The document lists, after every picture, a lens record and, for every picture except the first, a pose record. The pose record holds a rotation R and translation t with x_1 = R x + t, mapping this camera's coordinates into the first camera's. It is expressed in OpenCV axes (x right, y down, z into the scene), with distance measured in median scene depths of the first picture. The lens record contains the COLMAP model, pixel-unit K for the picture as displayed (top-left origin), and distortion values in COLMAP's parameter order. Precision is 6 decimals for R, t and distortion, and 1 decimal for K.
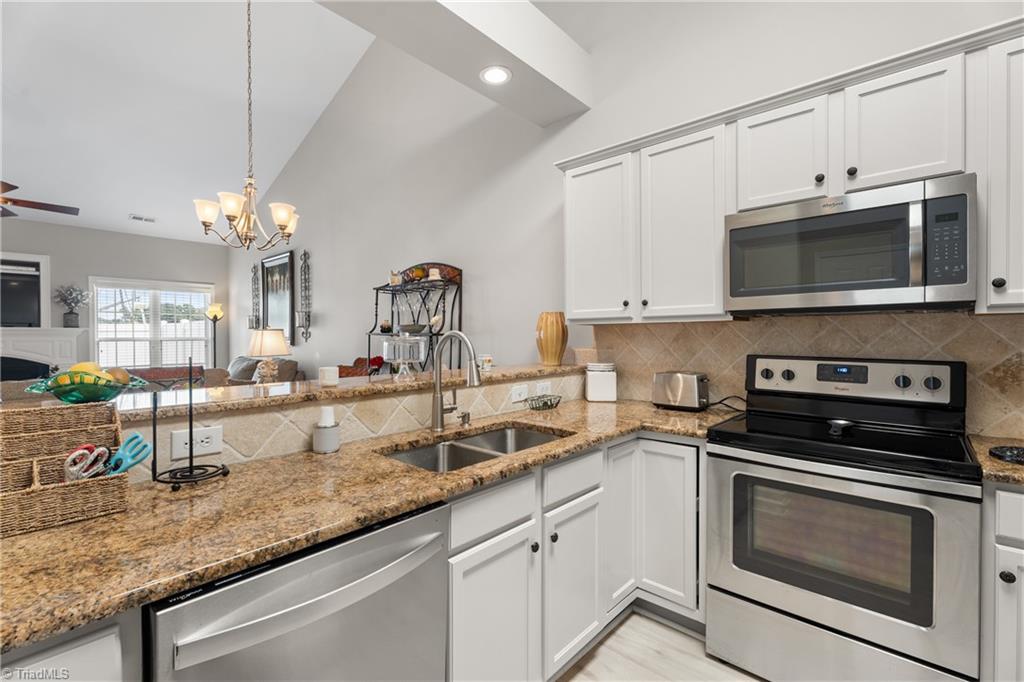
lens RADIAL K [[459.4, 0, 506.9], [0, 459.4, 336.1], [0, 0, 1]] dist [0.000269, -0.000965]
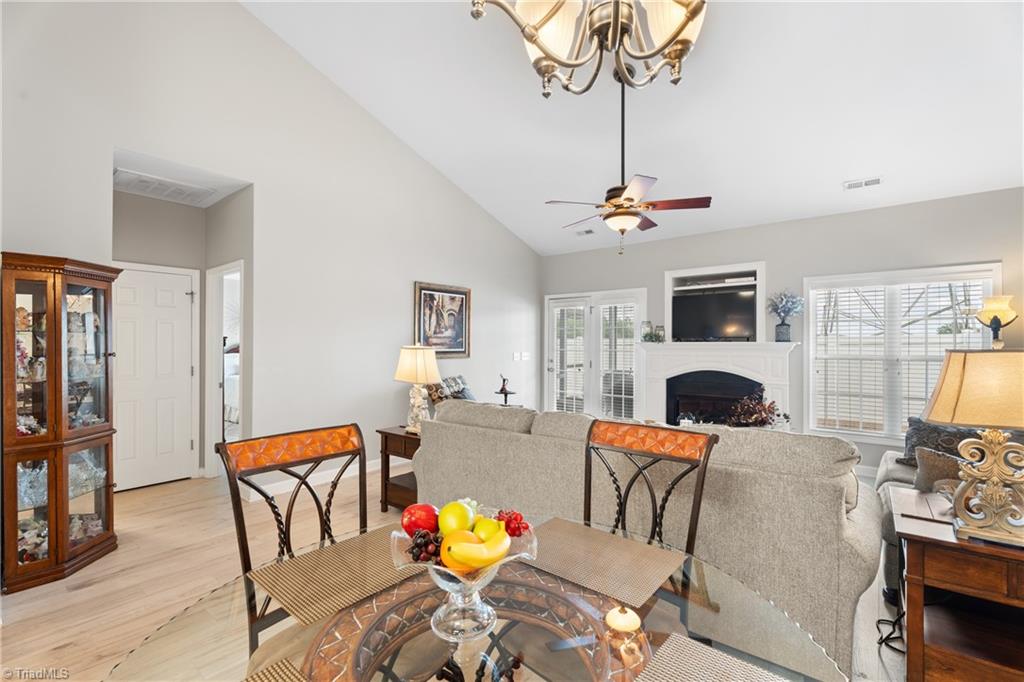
lens RADIAL K [[459.4, 0, 510.0], [0, 459.4, 347.5], [0, 0, 1]] dist [0.000269, -0.000965]
pose [[0.011528, 0.008385, -0.999898, -0.109339], [-0.010966, 0.999906, 0.008259, -0.009174], [0.999873, 0.010869, 0.011619, 0.493714]]
